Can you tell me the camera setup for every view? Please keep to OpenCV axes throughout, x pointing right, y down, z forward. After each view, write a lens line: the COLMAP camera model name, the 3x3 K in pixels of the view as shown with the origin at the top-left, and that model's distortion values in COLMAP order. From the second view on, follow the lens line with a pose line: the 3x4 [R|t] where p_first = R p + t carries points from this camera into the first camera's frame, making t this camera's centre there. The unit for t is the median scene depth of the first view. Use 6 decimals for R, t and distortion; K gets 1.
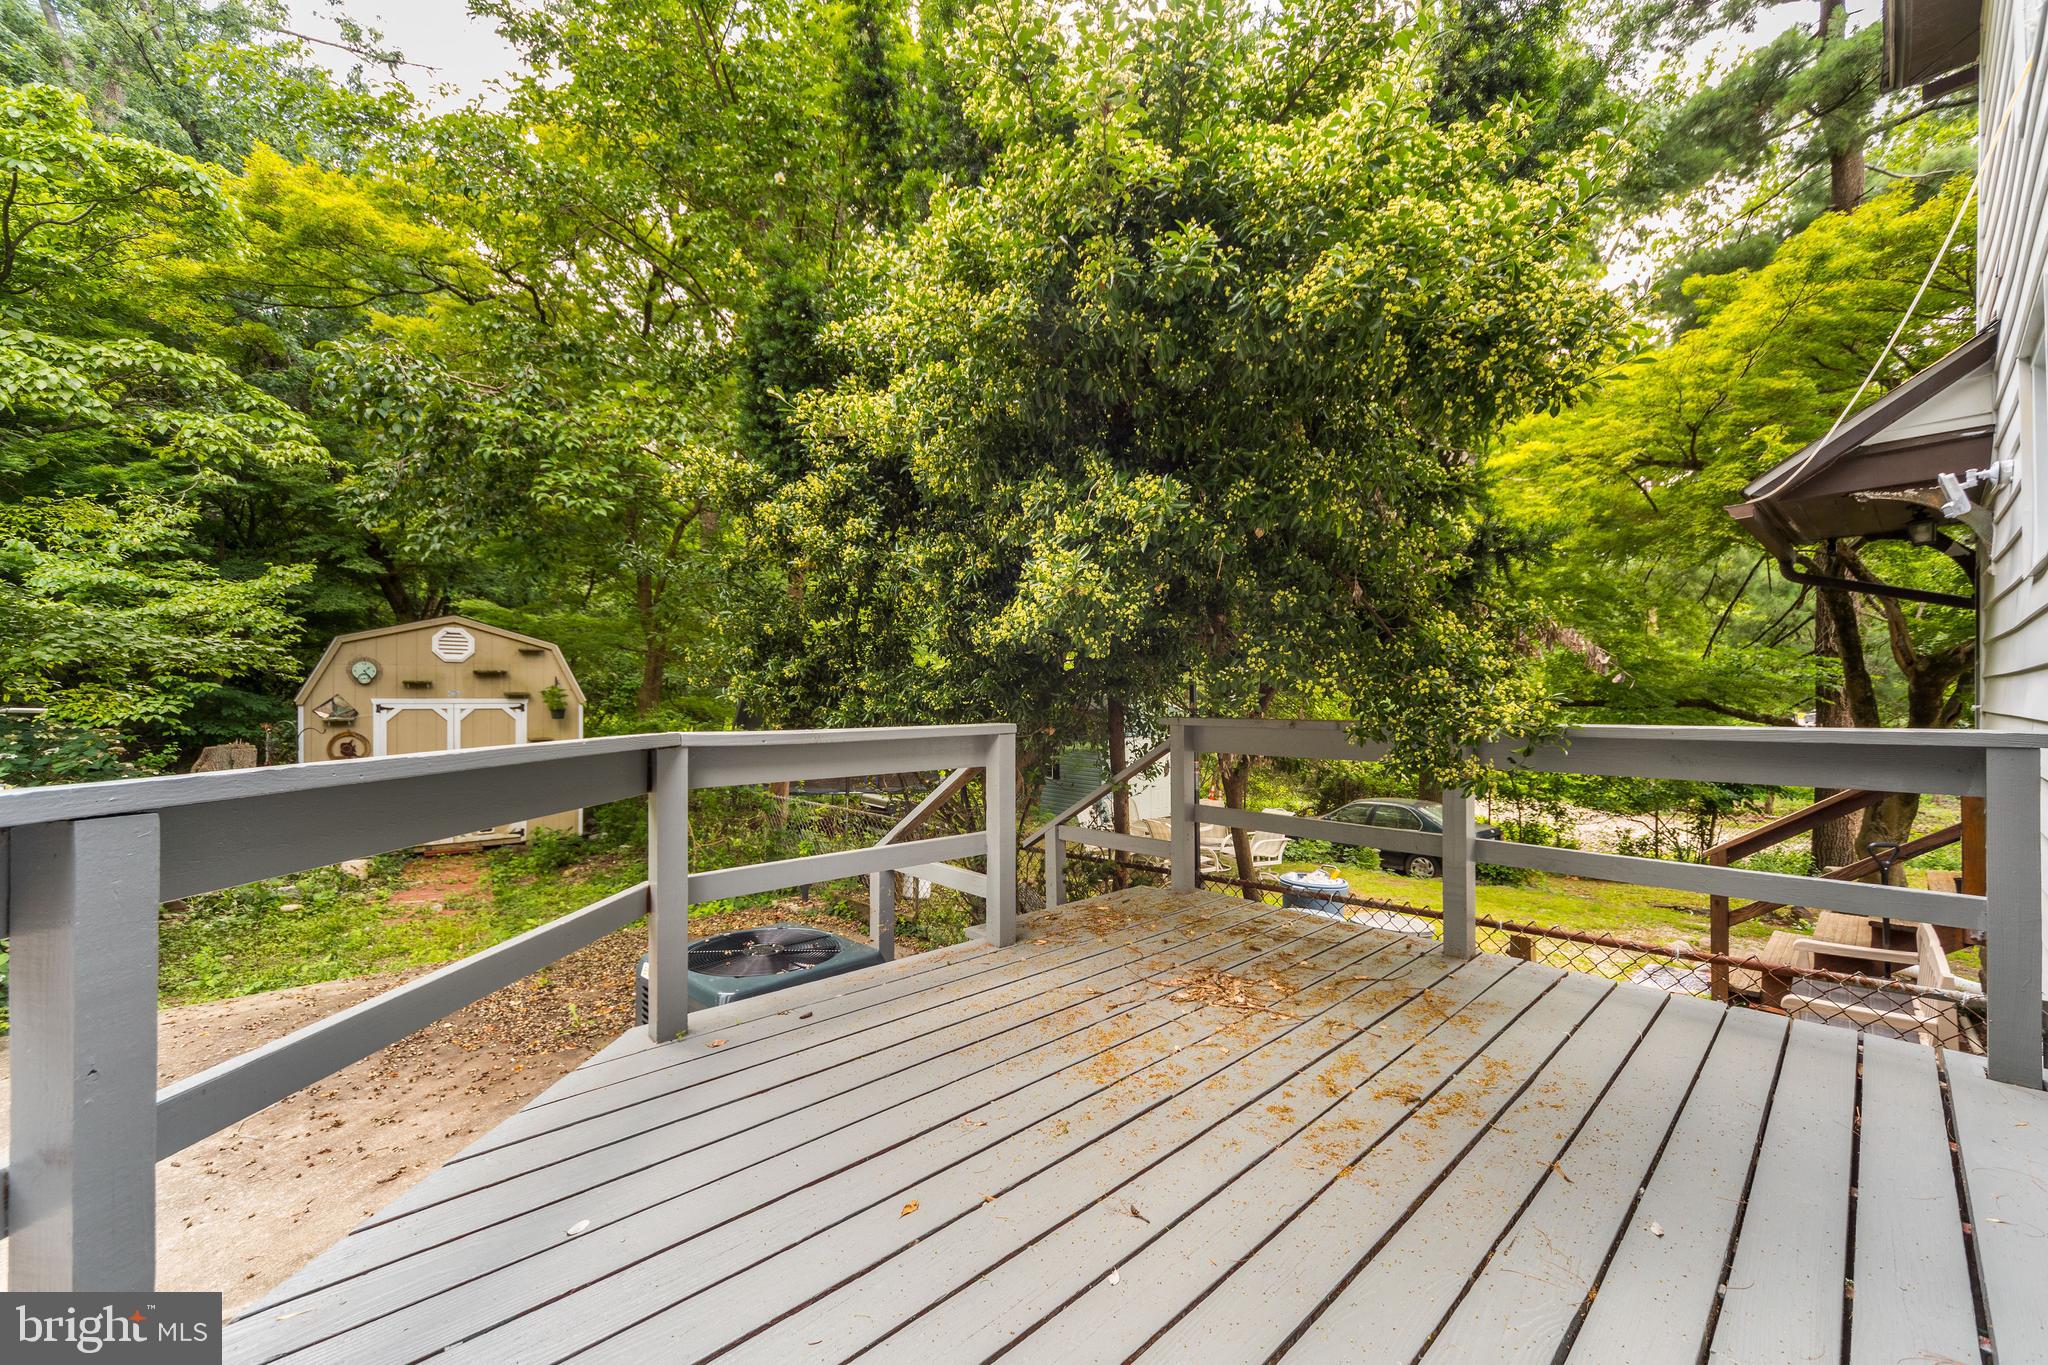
lens RADIAL K [[786.6, 0, 1029.0], [0, 786.6, 692.1], [0, 0, 1]] dist [0.002516, 0.000073]
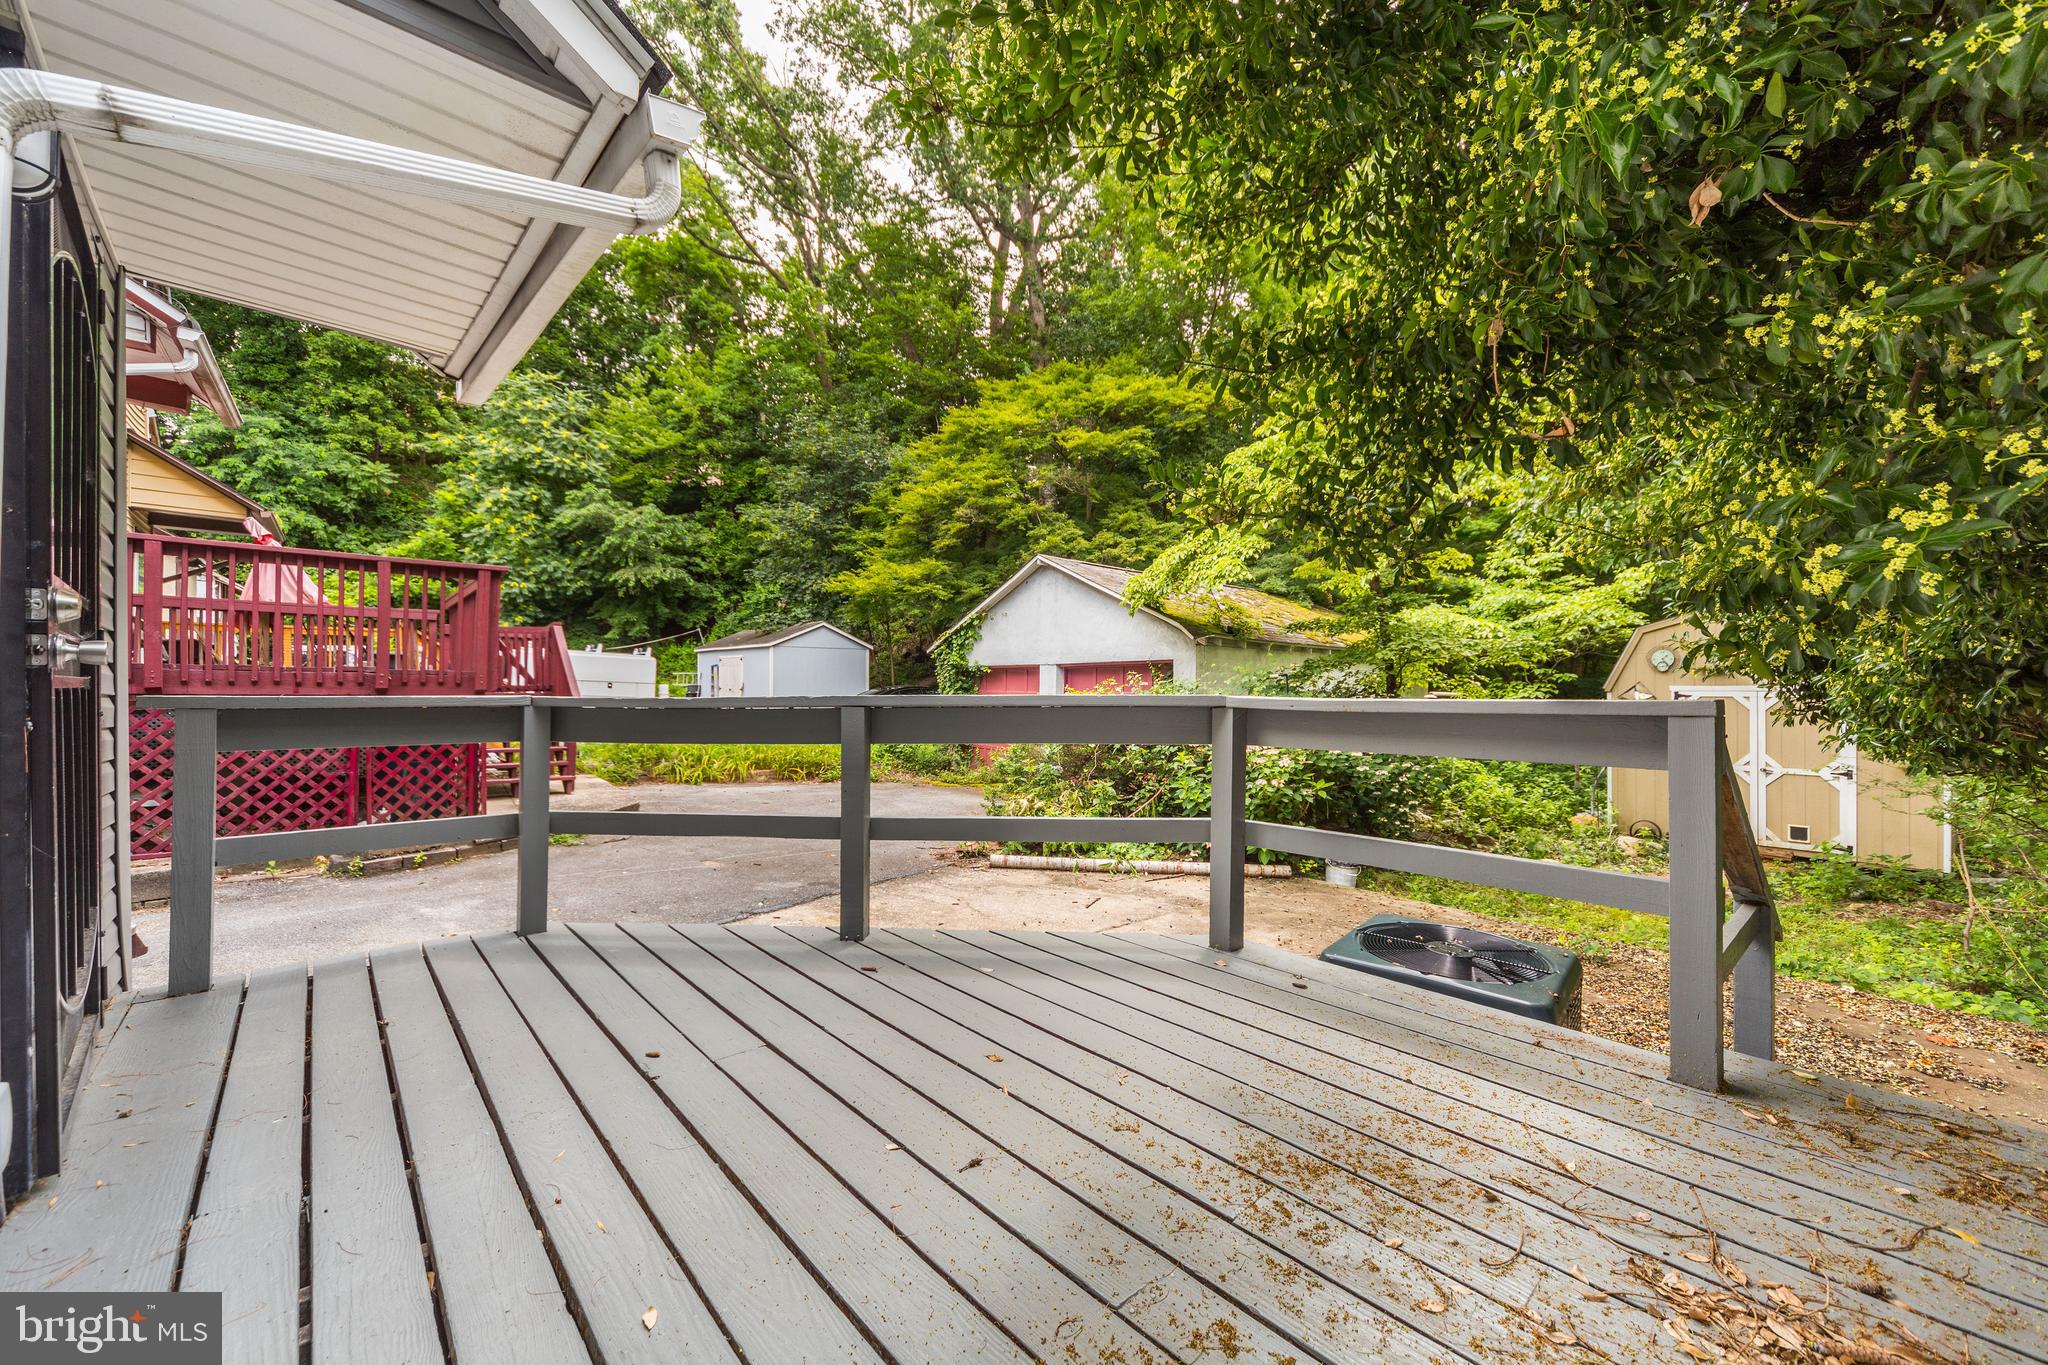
lens RADIAL K [[786.6, 0, 1029.9], [0, 786.6, 692.9], [0, 0, 1]] dist [0.002516, 0.000073]
pose [[-0.009370, -0.001416, -0.999955, 0.670184], [0.009099, 0.999957, -0.001501, 0.041338], [0.999915, -0.009113, -0.009357, 0.644125]]
